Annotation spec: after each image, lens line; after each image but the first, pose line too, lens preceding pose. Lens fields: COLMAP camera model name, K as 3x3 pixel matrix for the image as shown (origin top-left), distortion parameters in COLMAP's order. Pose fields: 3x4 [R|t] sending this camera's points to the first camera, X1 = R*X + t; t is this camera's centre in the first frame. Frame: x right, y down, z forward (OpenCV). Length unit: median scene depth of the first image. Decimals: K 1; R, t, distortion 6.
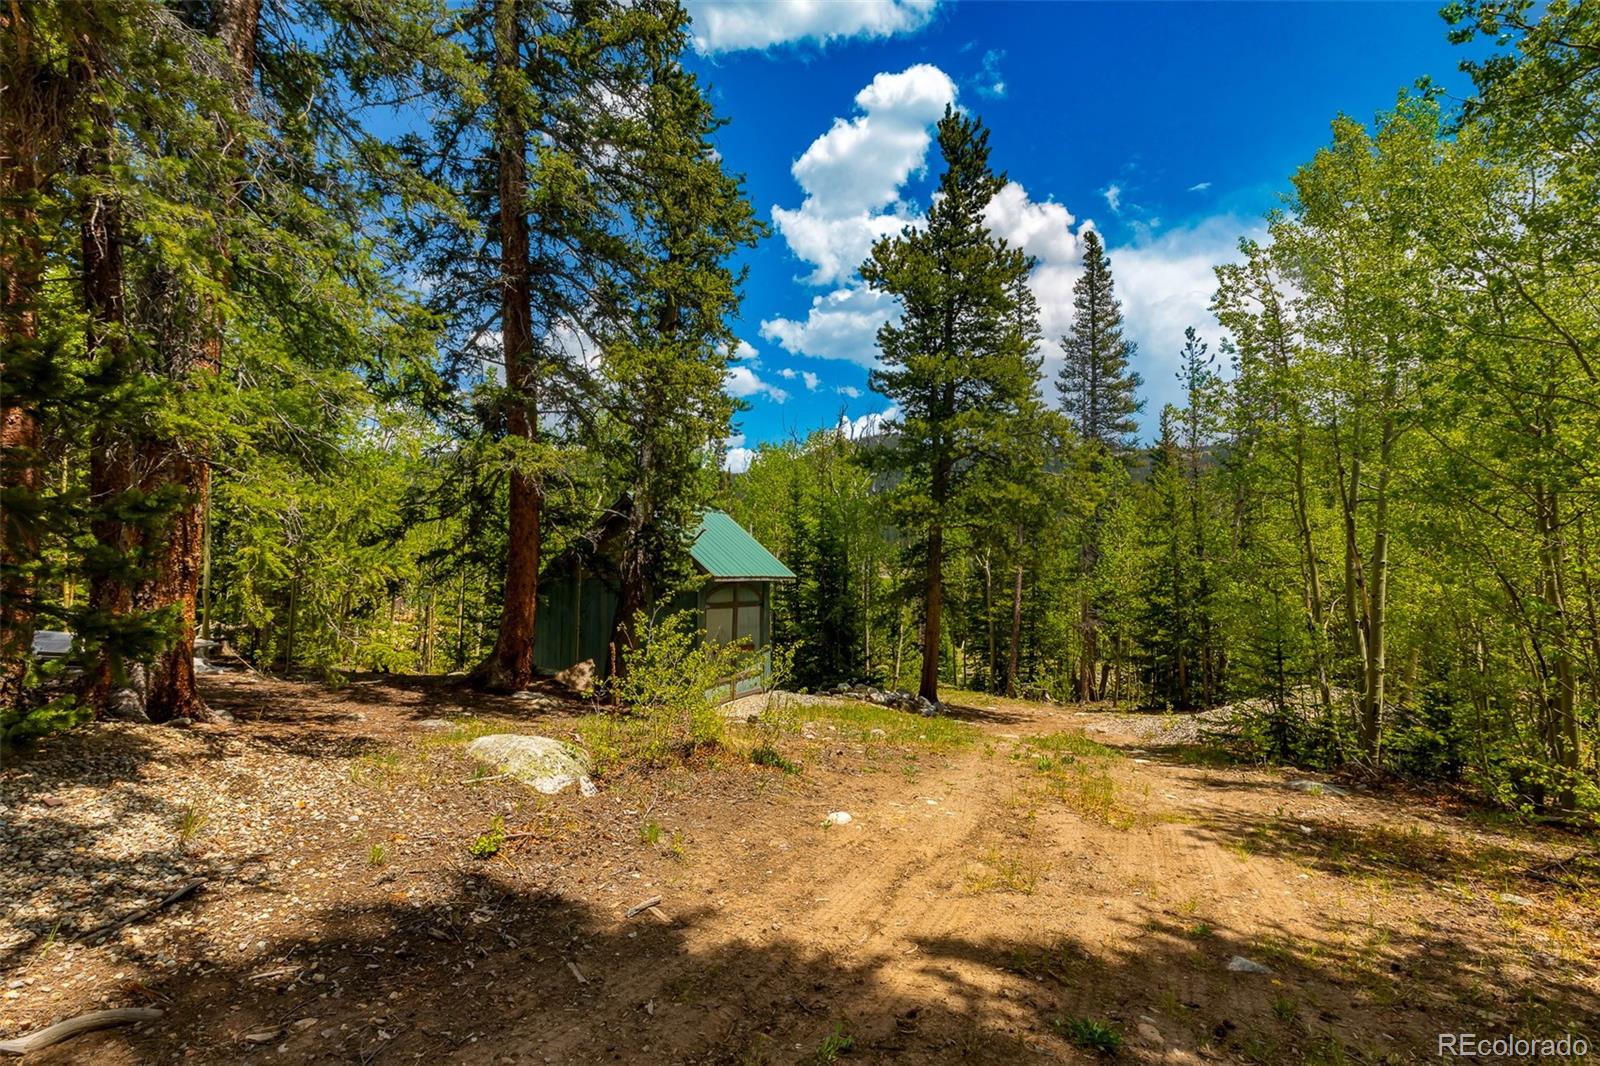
lens RADIAL K [[725.1, 0, 793.9], [0, 725.1, 539.3], [0, 0, 1]] dist [0.000635, -0.000060]
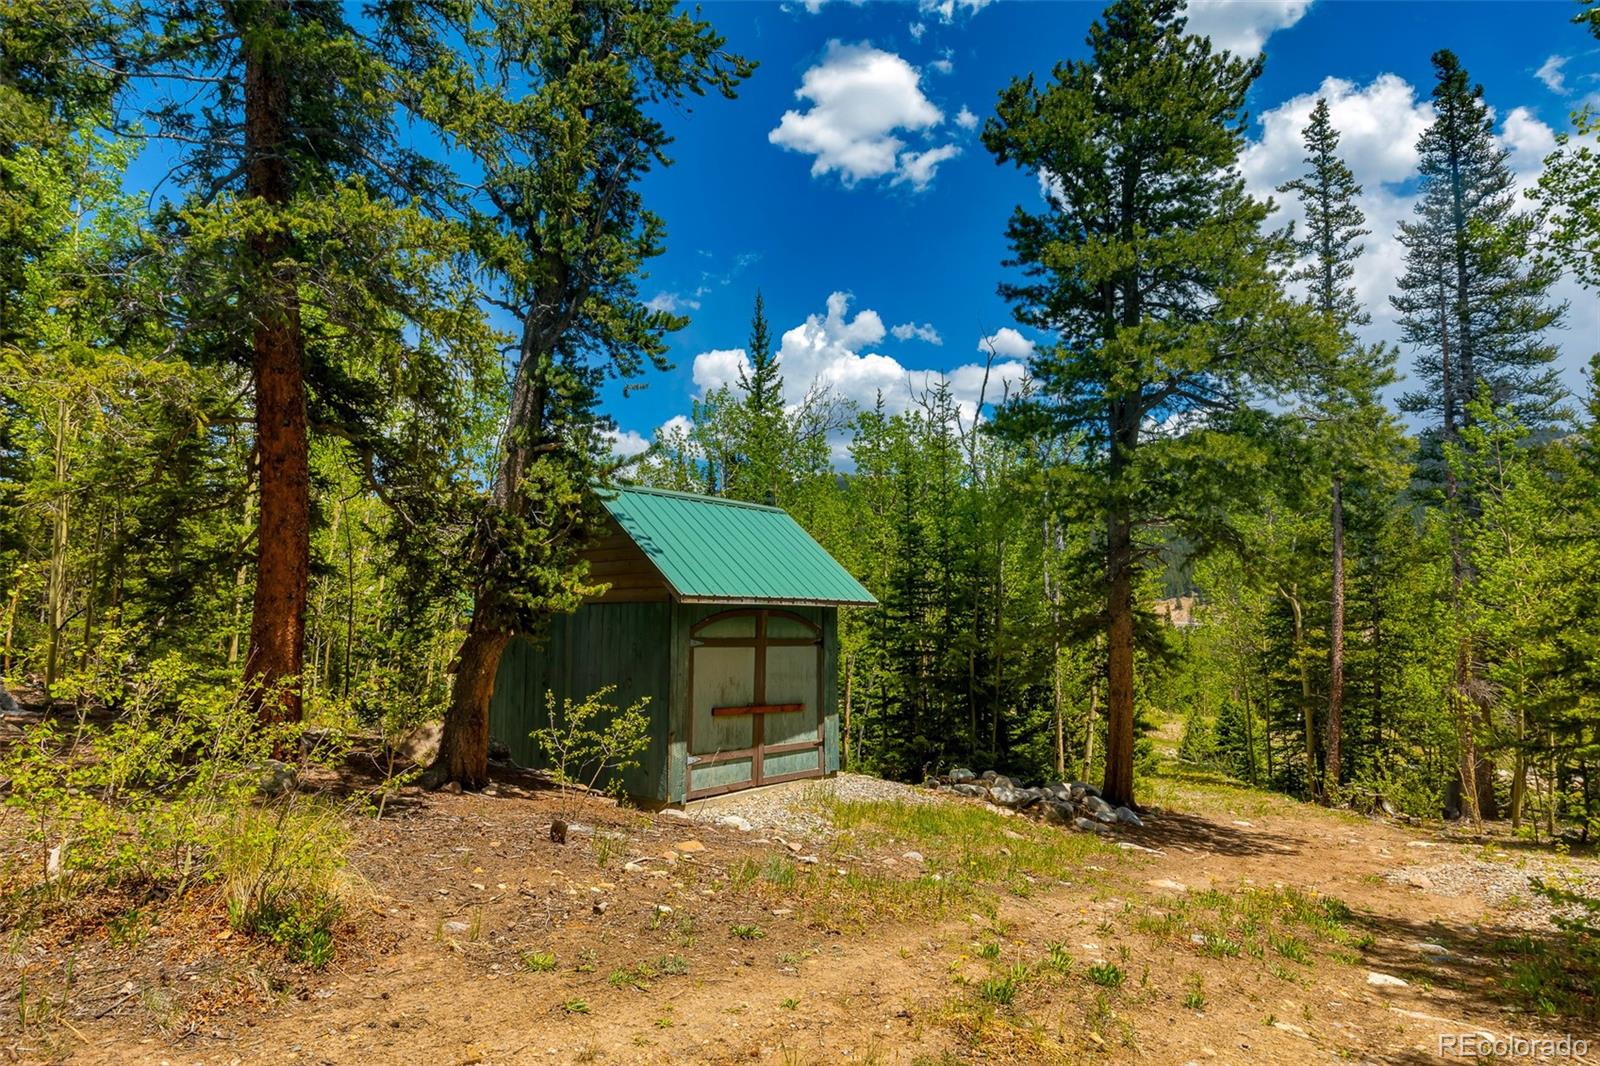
lens RADIAL K [[875.7, 0, 796.5], [0, 875.7, 543.8], [0, 0, 1]] dist [0.001982, -0.003501]
pose [[0.945385, -0.031779, -0.324403, 0.118062], [0.018247, 0.998835, -0.044674, 0.020042], [0.325445, 0.036315, 0.944863, 0.133488]]
